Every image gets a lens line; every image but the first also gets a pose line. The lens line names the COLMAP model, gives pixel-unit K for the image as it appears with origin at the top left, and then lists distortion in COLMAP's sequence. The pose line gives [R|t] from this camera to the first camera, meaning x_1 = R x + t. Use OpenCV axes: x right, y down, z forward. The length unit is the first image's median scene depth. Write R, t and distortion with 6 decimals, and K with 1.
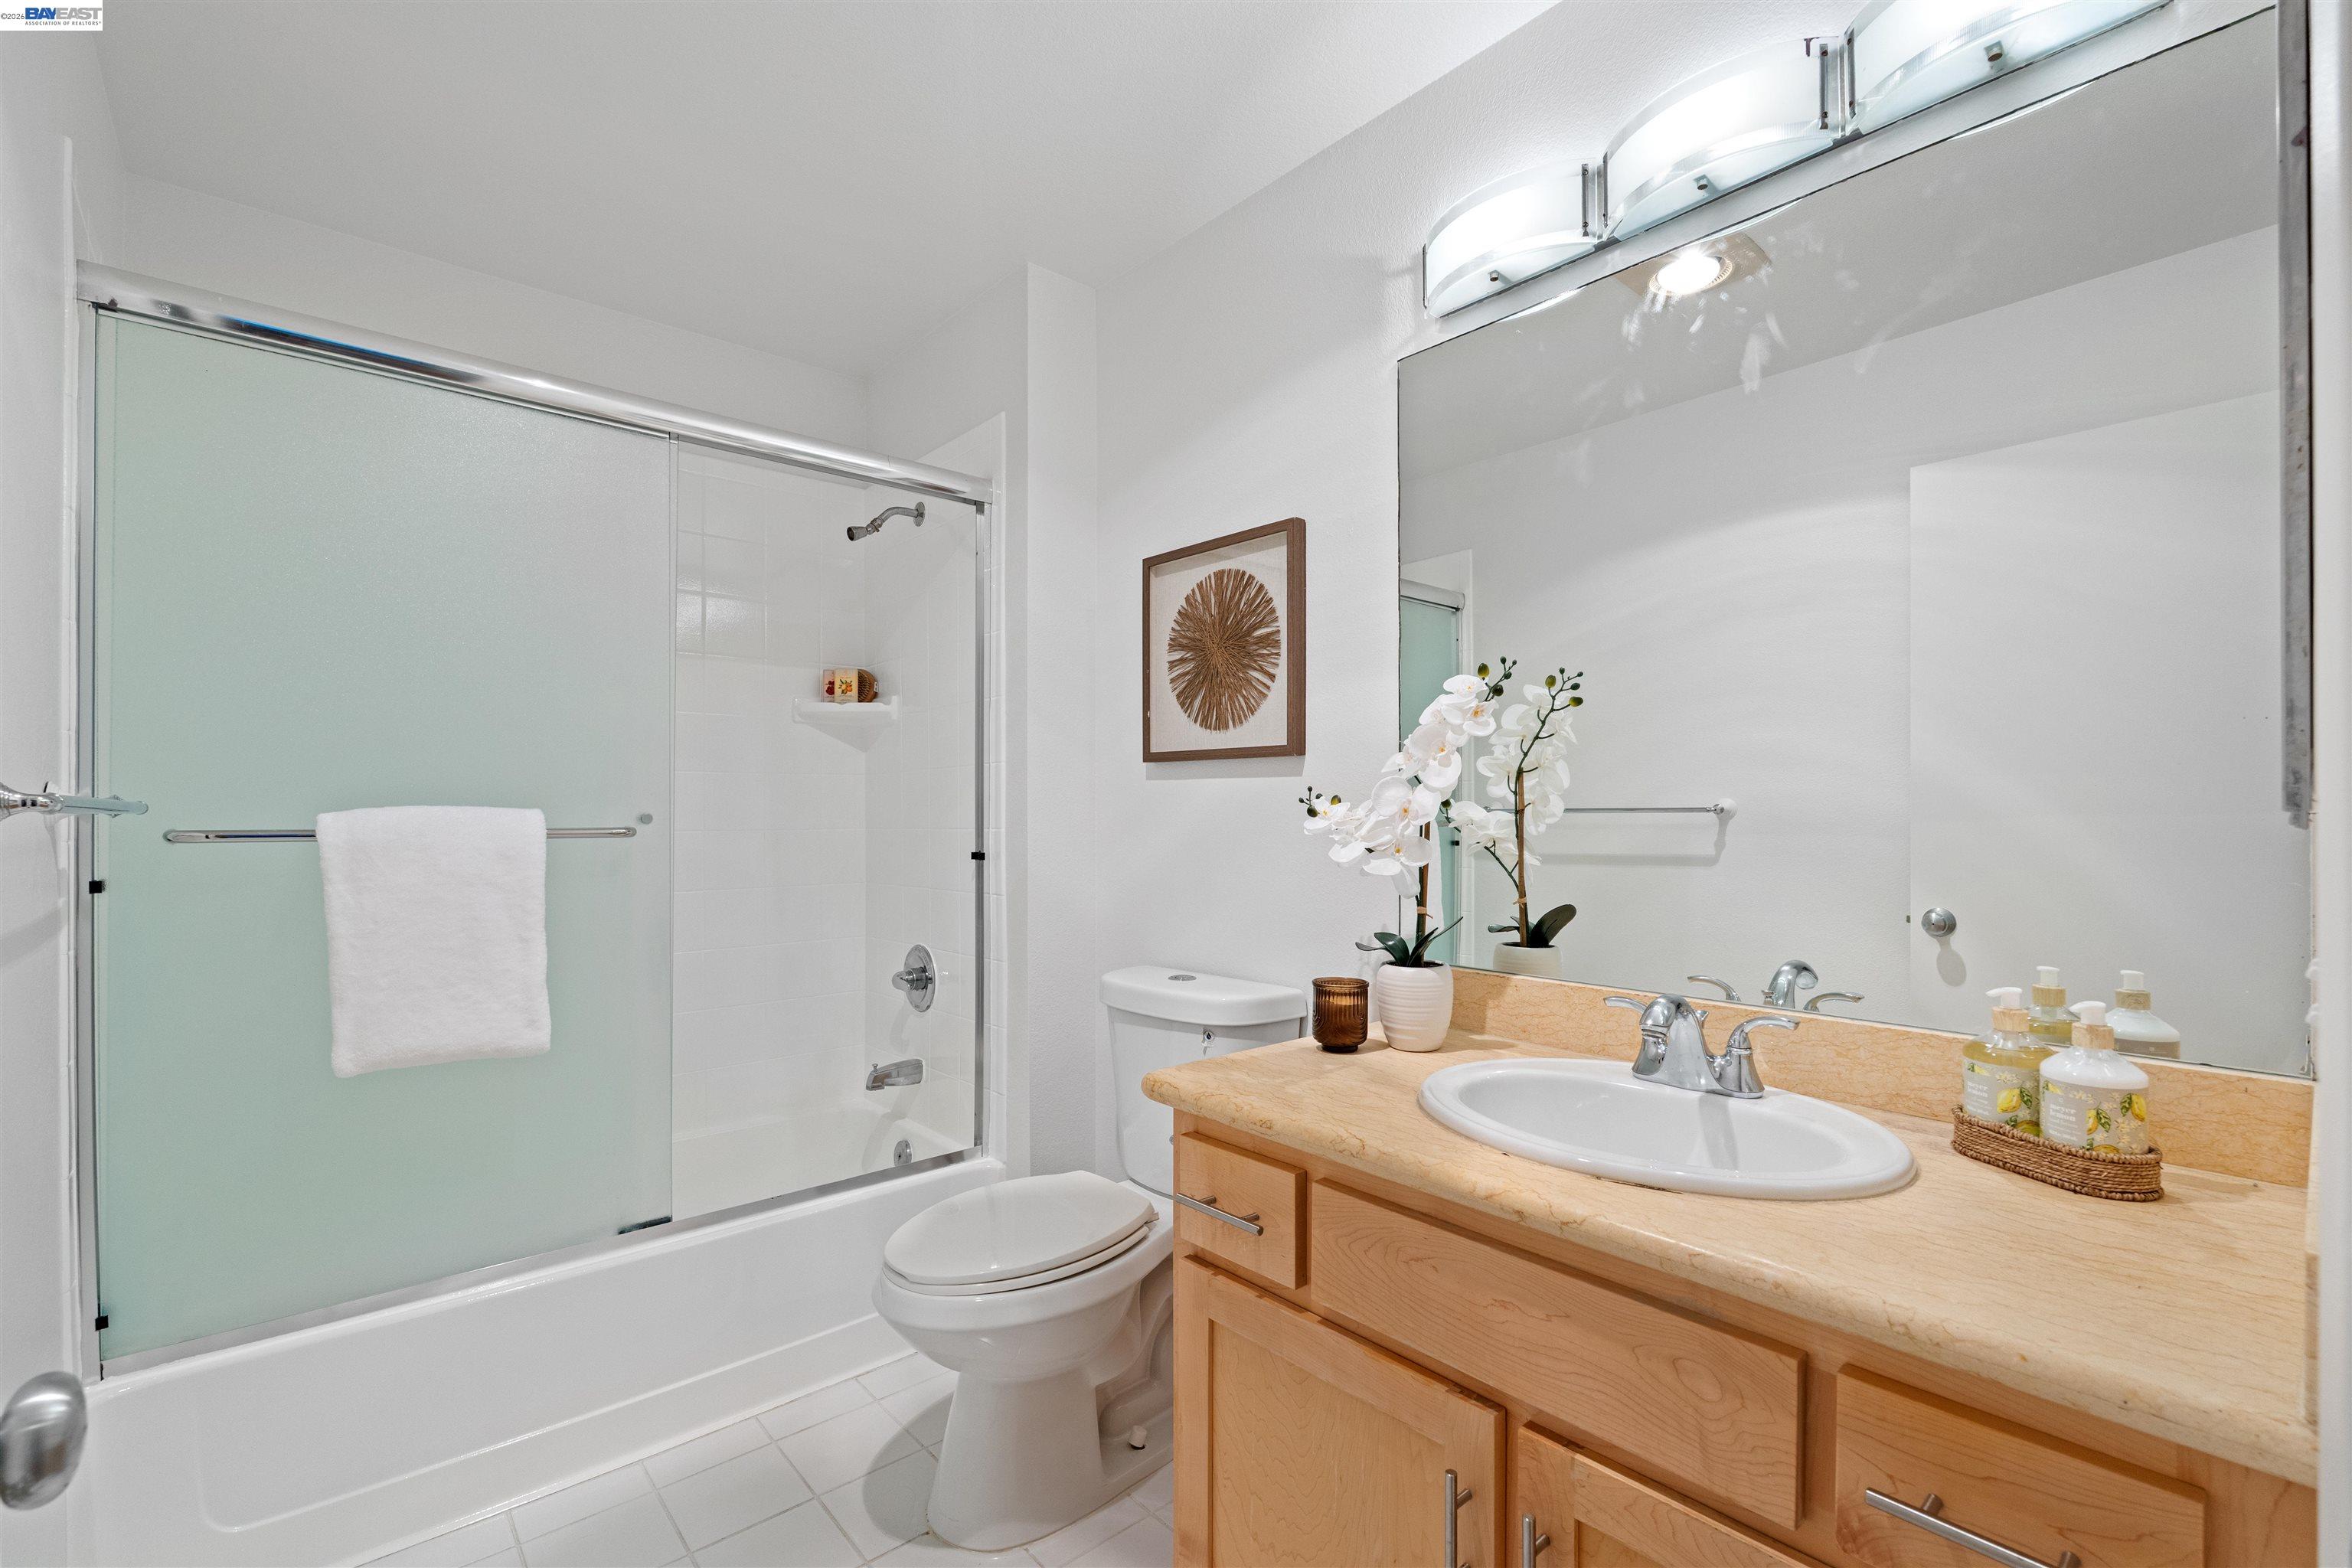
lens RADIAL K [[1047.2, 0, 1214.2], [0, 1047.2, 832.4], [0, 0, 1]] dist [-0.005391, -0.000475]
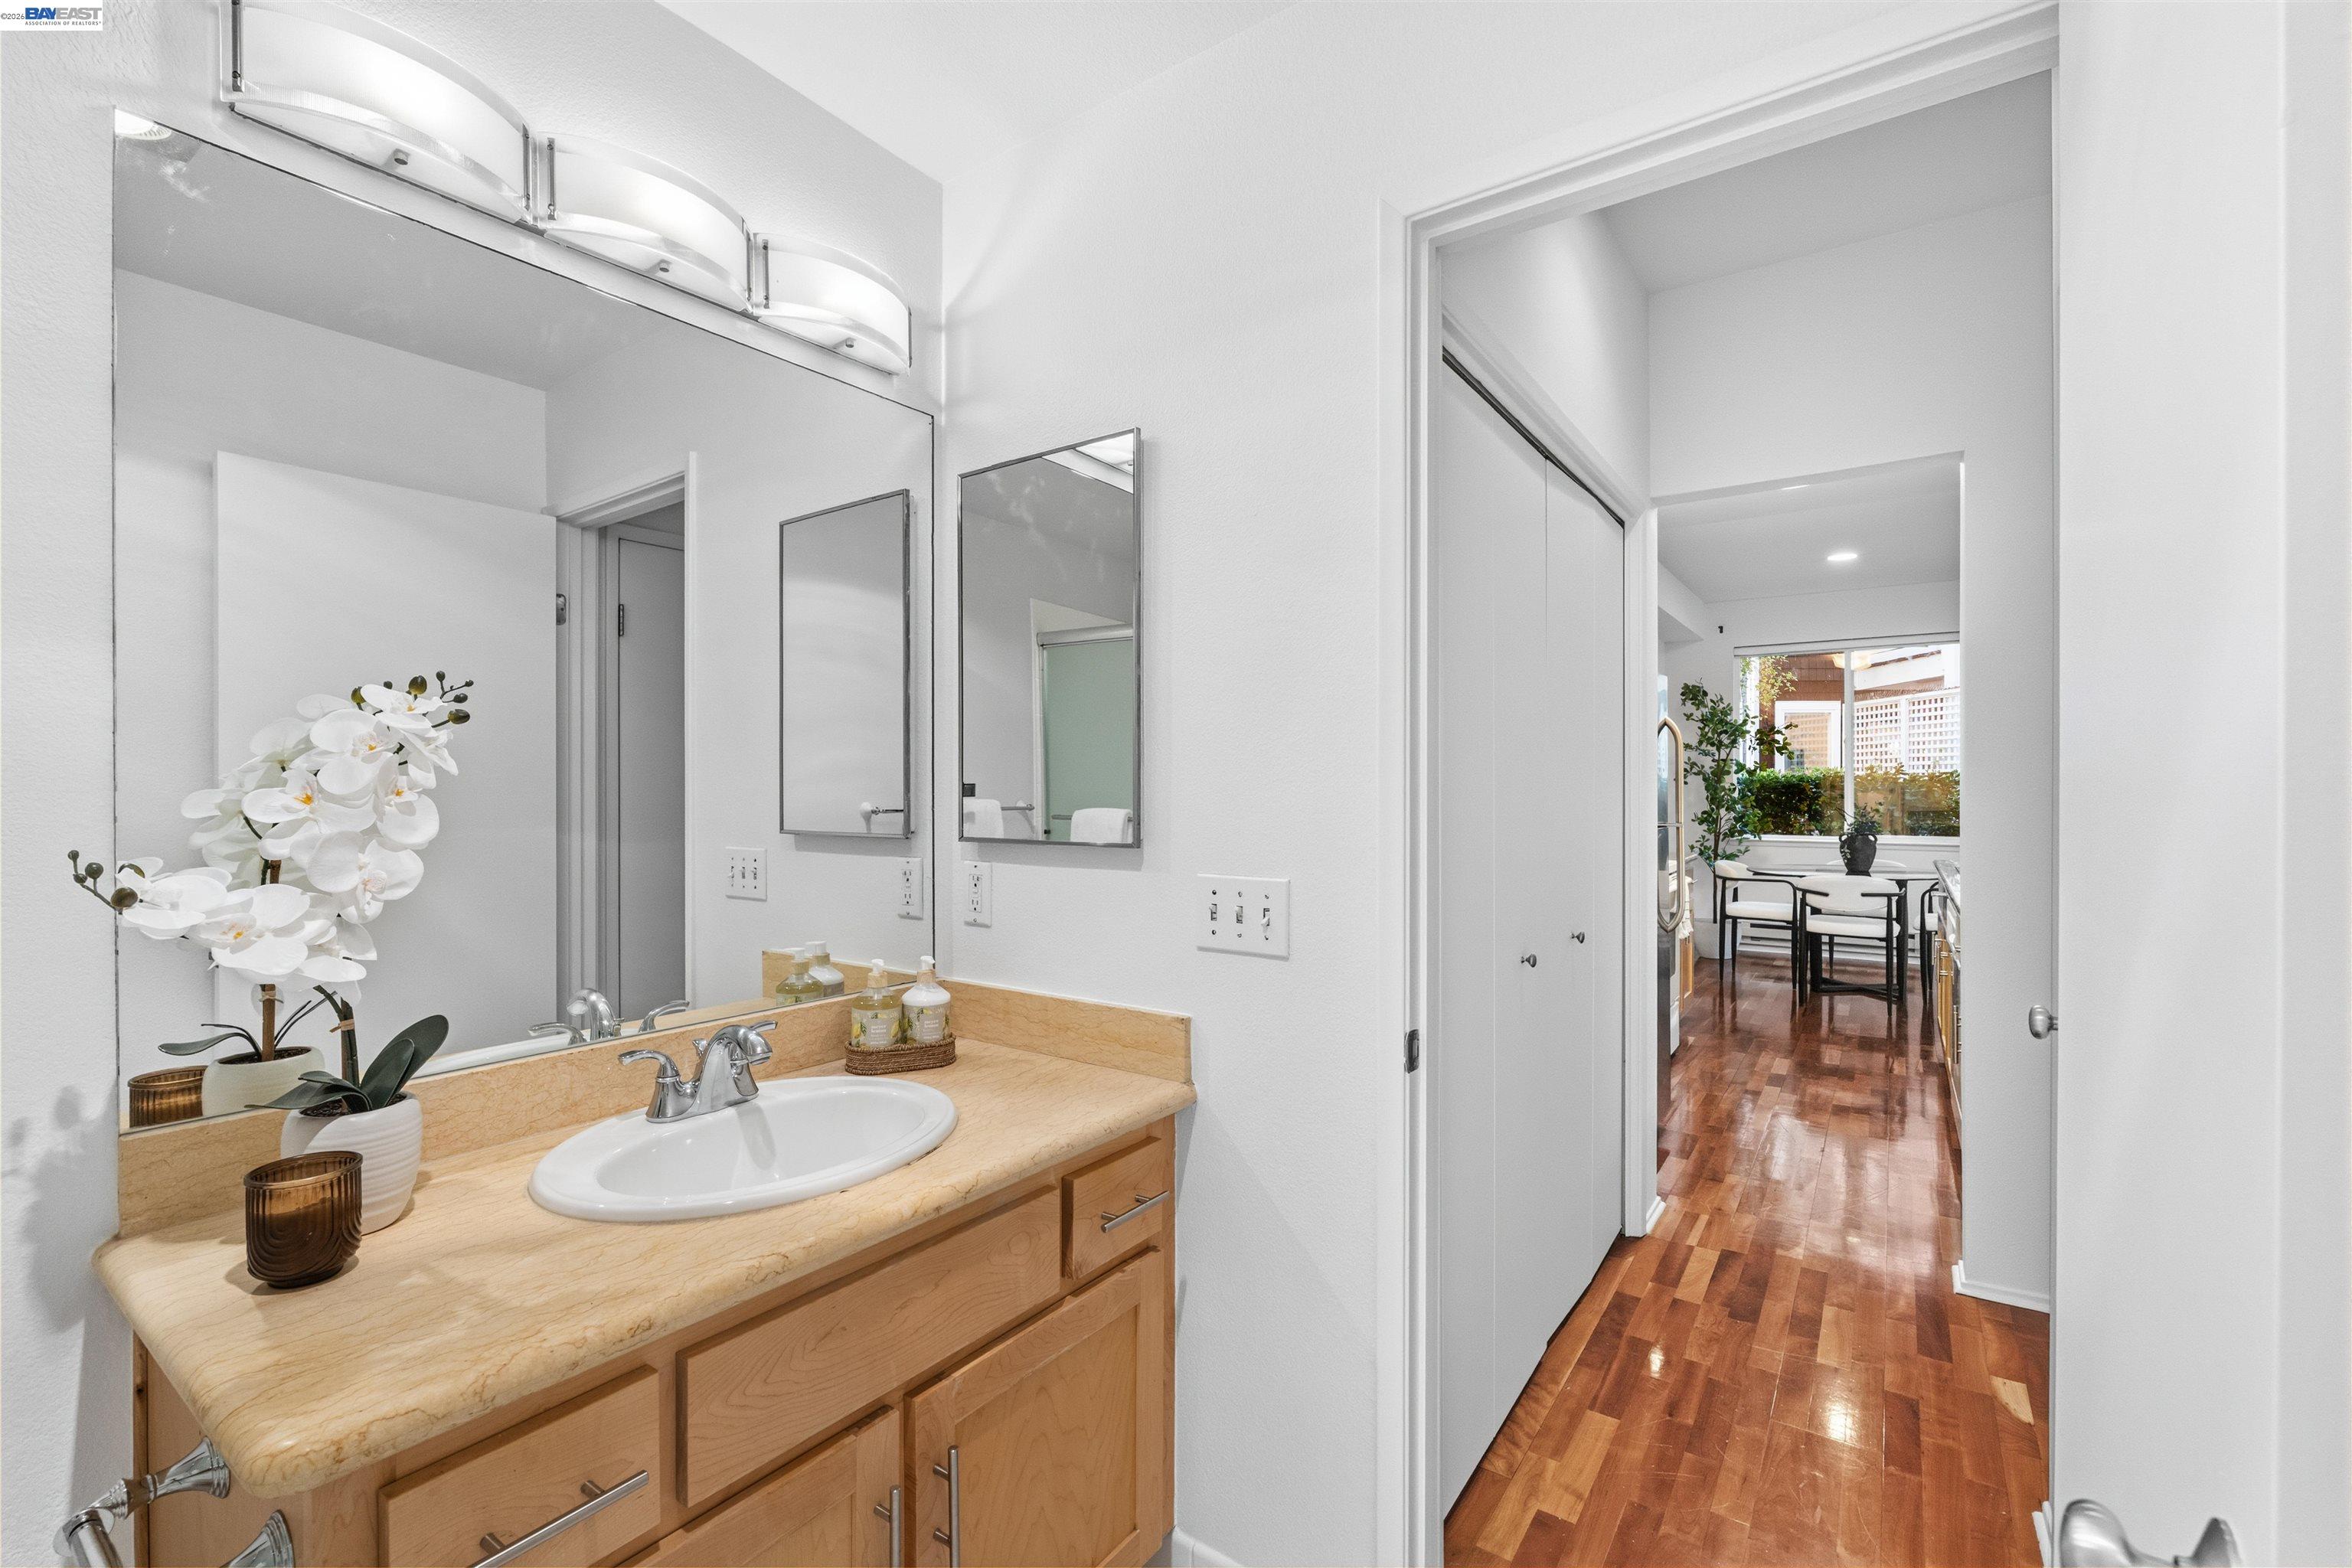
lens RADIAL K [[1047.2, 0, 1173.6], [0, 1047.2, 788.6], [0, 0, 1]] dist [-0.005391, -0.000475]
pose [[-0.238333, -0.005071, 0.971170, -0.759174], [0.010537, 0.999914, 0.007807, -0.100204], [-0.971126, 0.012094, -0.238259, 0.827253]]
